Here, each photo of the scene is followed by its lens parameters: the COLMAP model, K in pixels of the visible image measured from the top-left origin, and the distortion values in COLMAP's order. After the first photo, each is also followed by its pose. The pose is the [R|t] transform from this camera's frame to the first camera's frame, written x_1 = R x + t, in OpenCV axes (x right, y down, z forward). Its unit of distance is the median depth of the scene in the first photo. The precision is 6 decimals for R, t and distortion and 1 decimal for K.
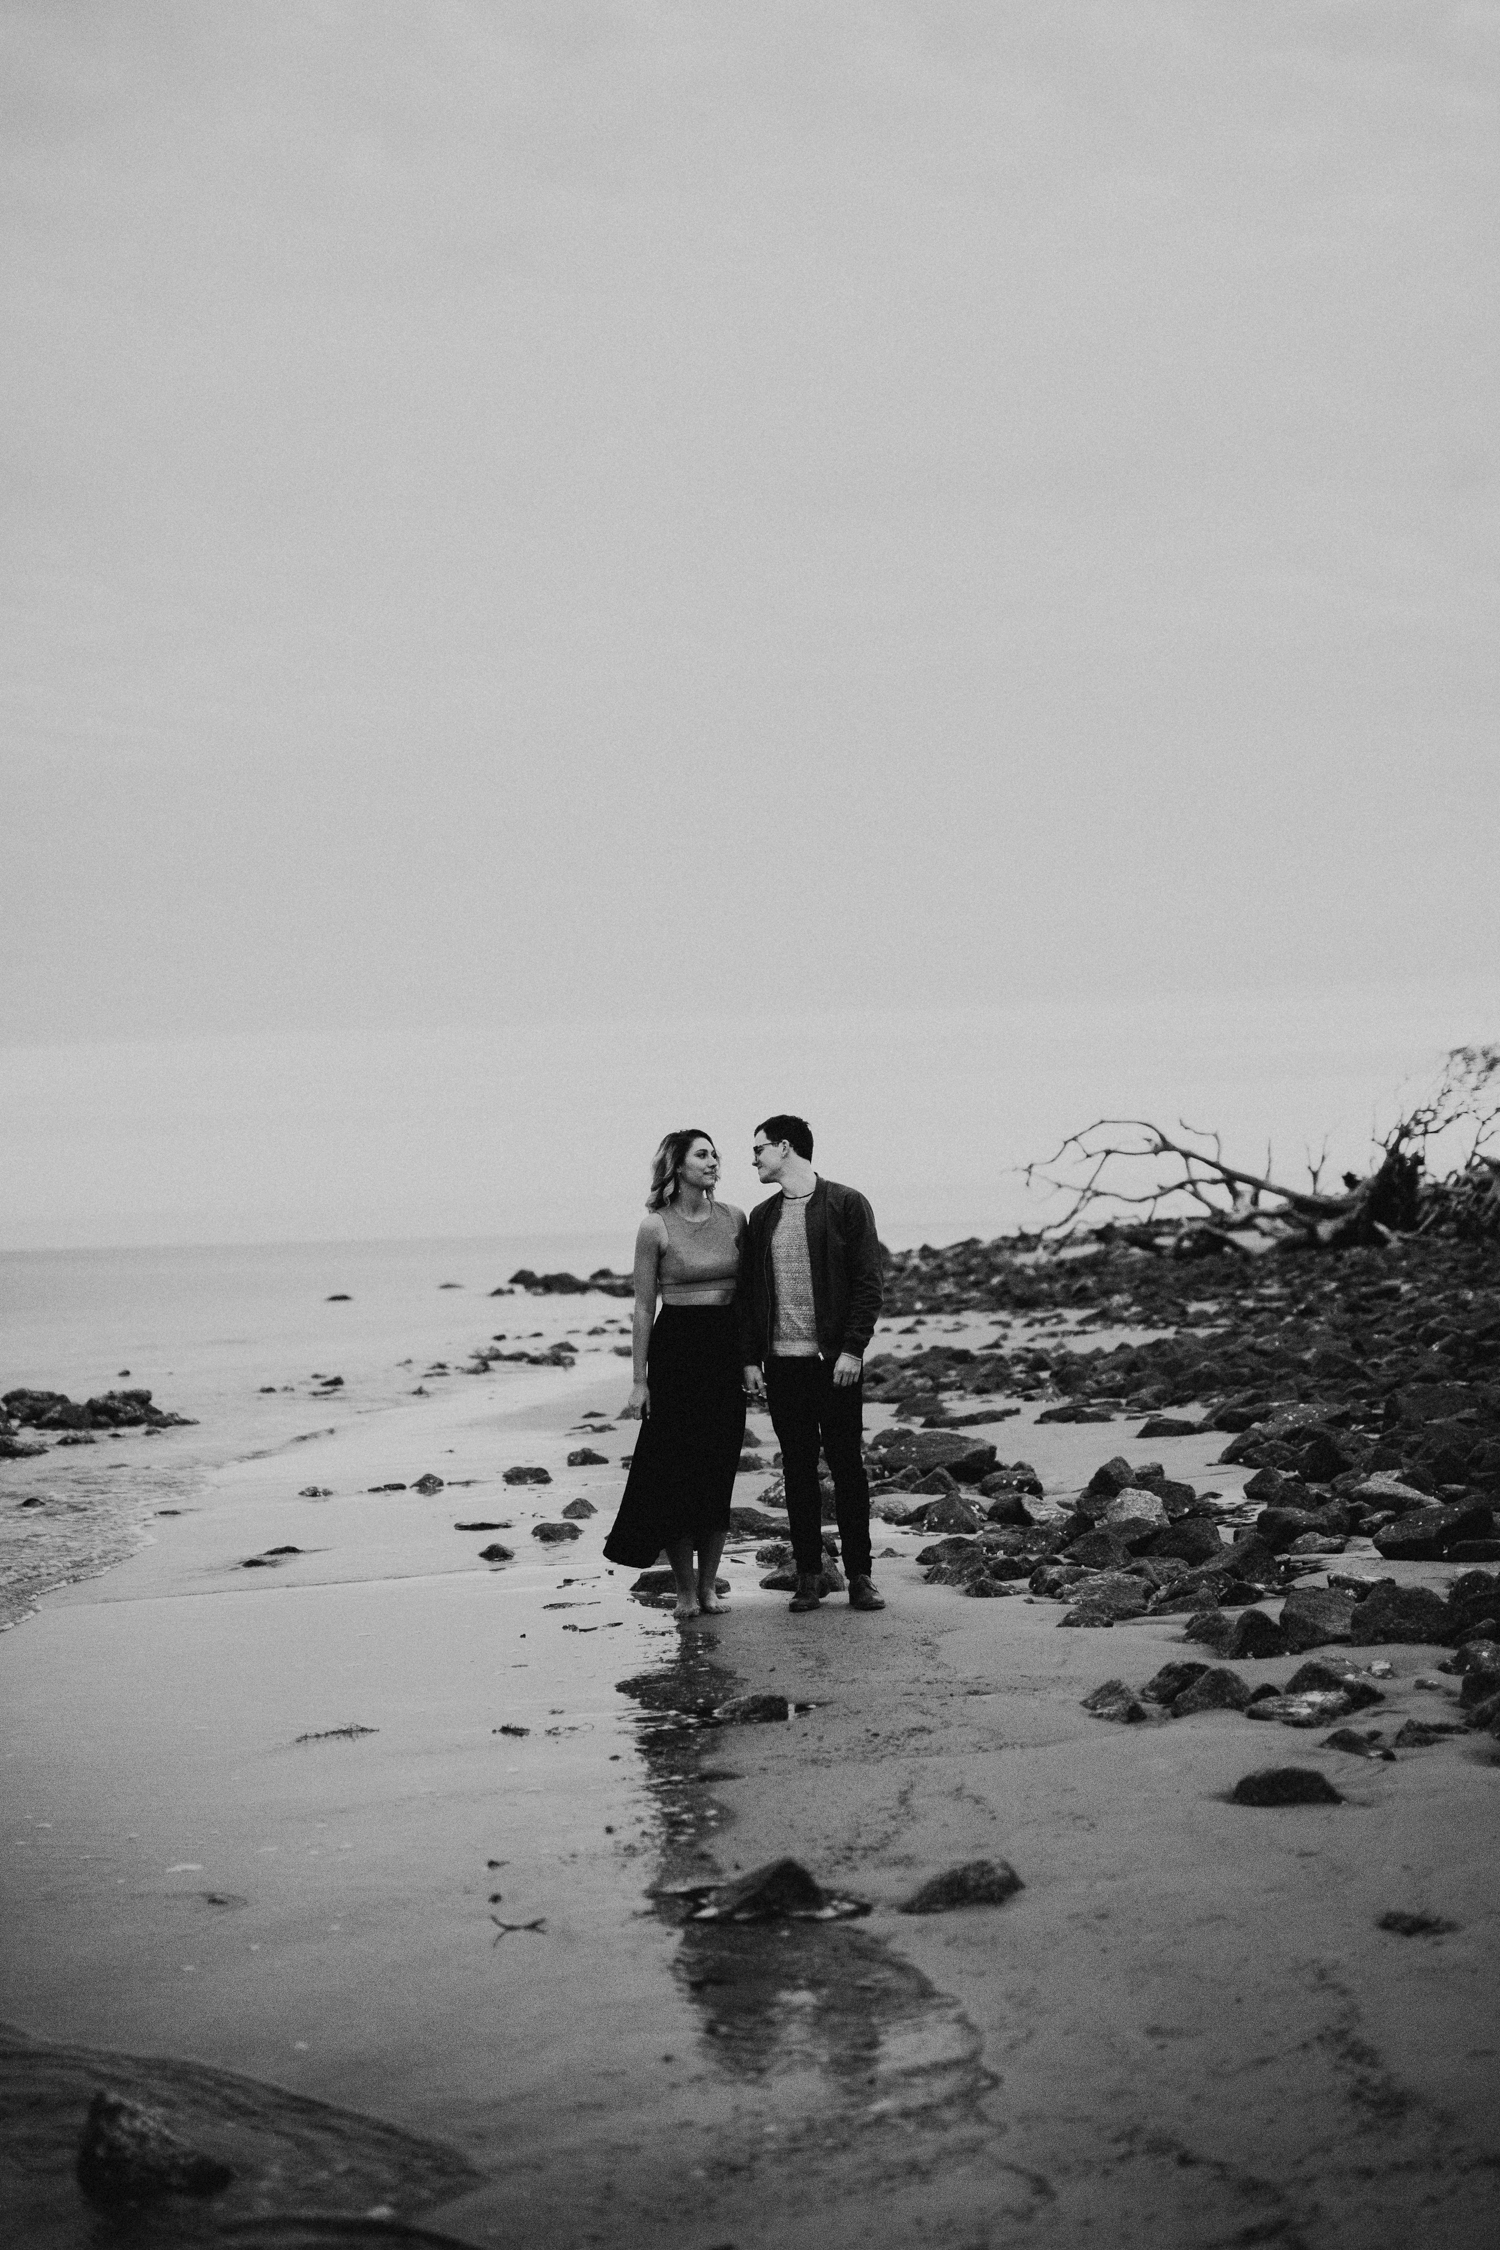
lens RADIAL K [[3094.9, 0, 750.0], [0, 3094.9, 1125.0], [0, 0, 1]] dist [0.004418, 0.054867]
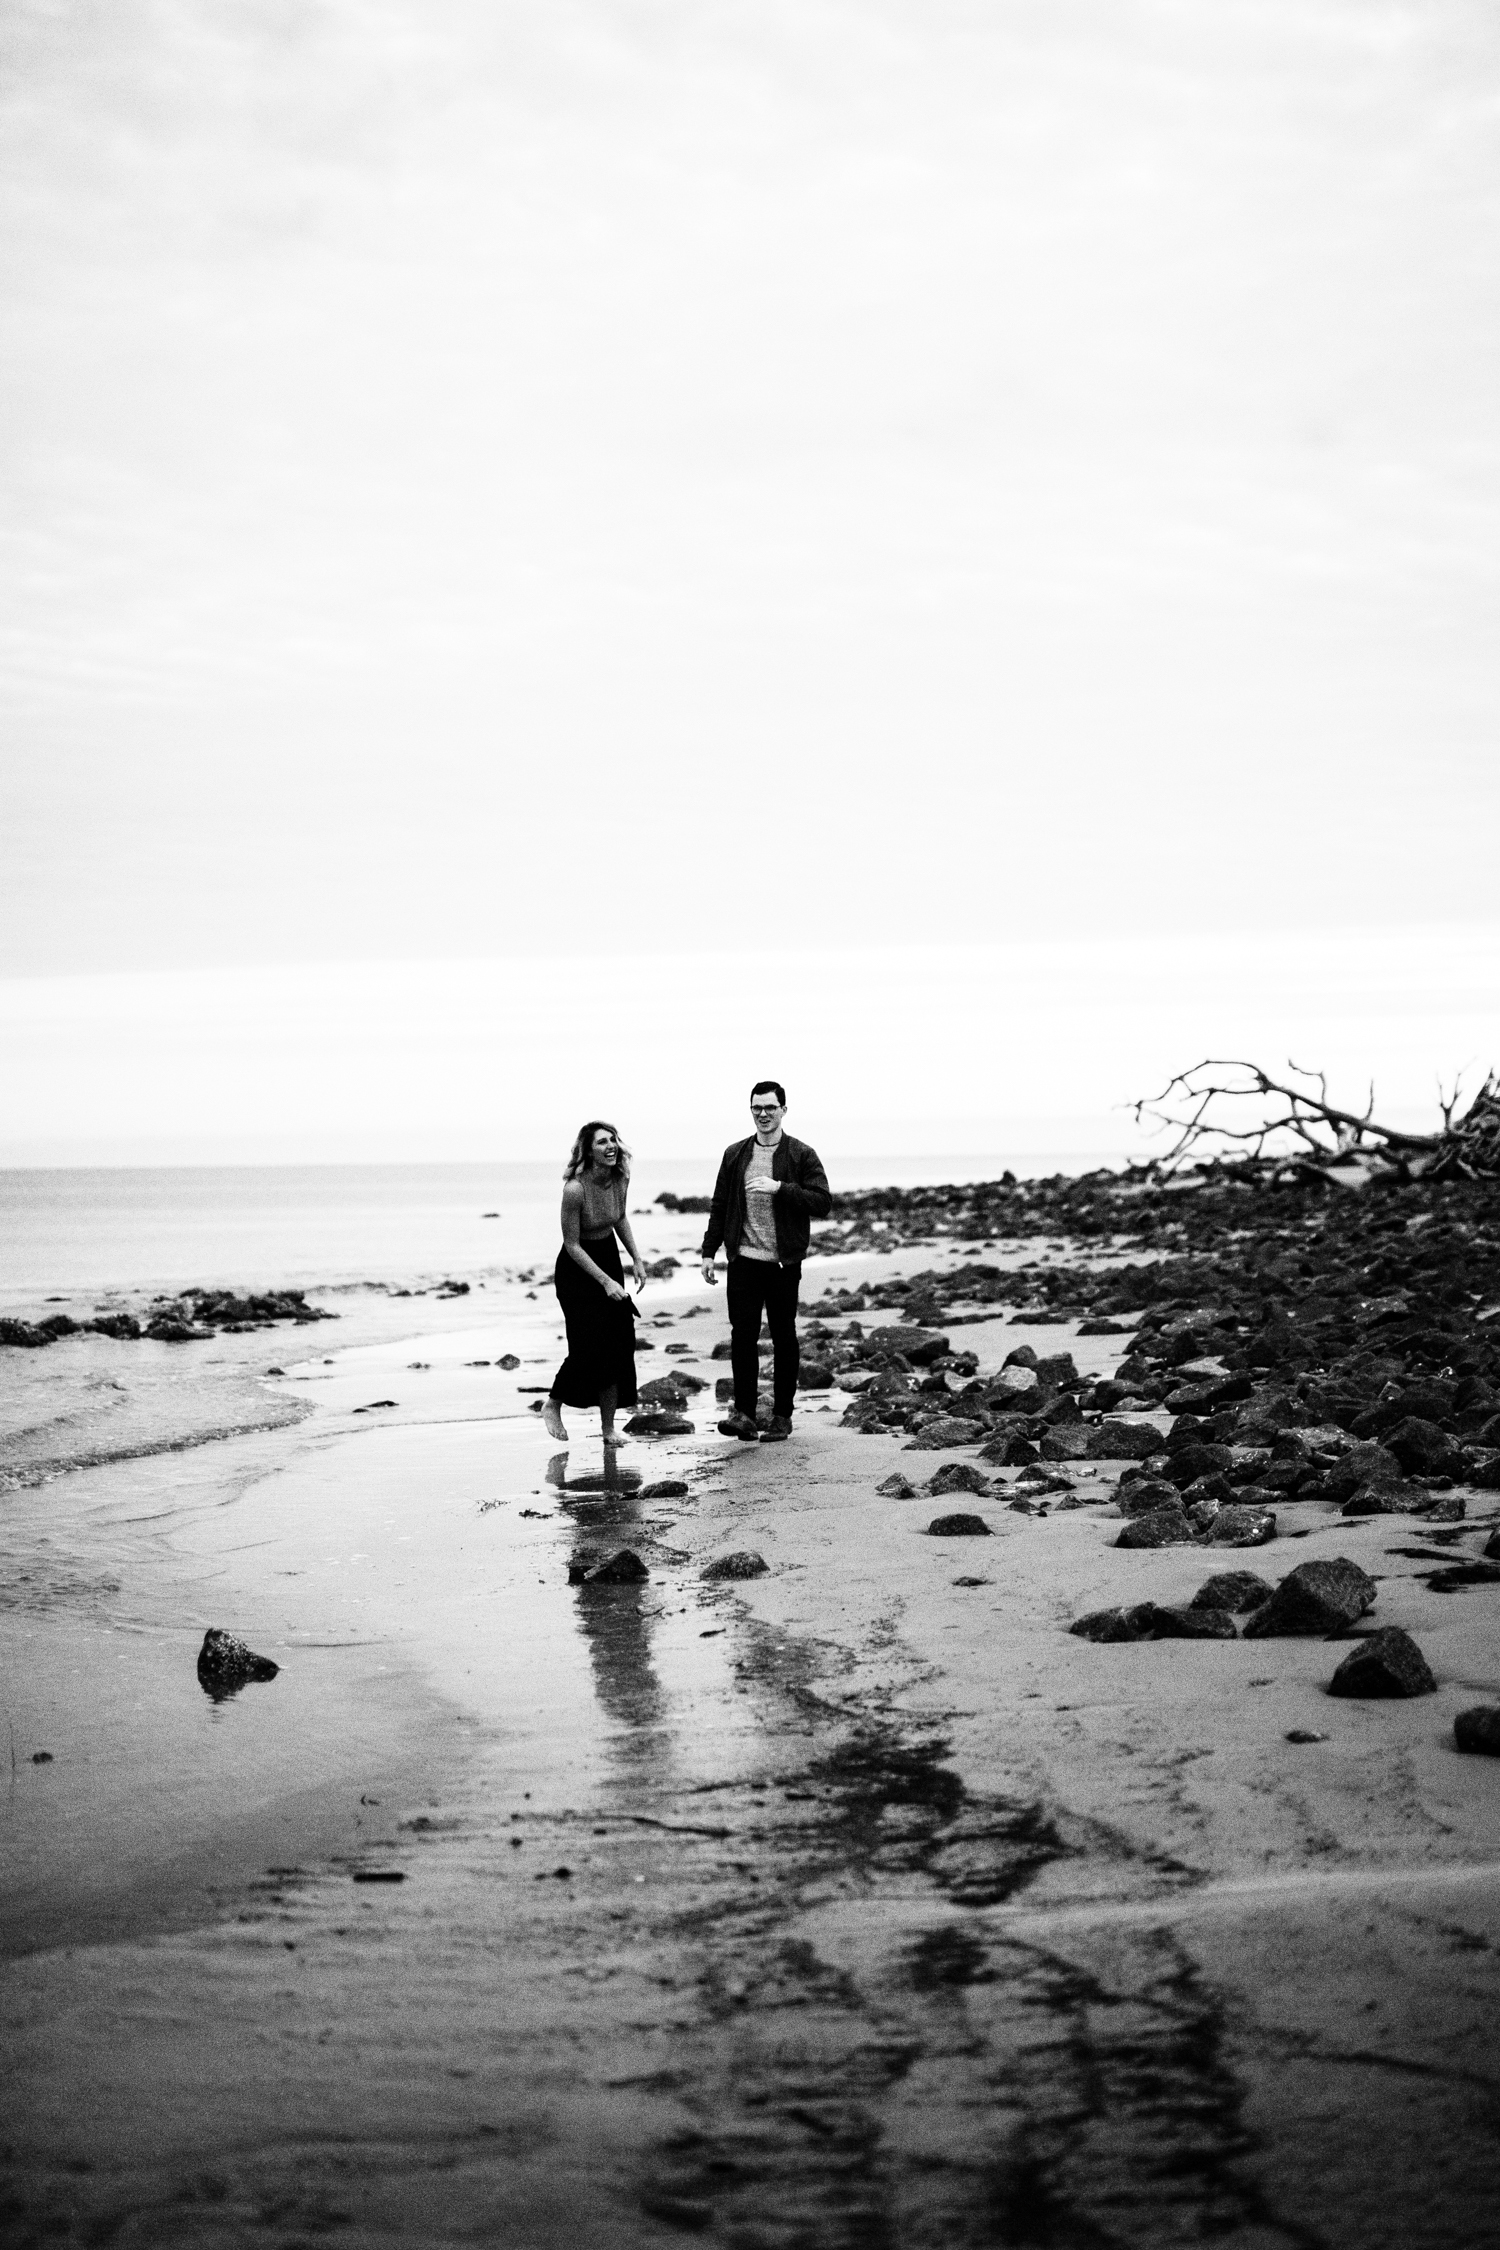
lens RADIAL K [[3094.9, 0, 750.0], [0, 3094.9, 1125.0], [0, 0, 1]] dist [0.004418, 0.054867]
pose [[0.998247, 0.014044, -0.057487, 0.031526], [-0.012644, 0.999616, 0.024655, -0.006212], [0.057811, -0.023884, 0.998042, -0.121038]]
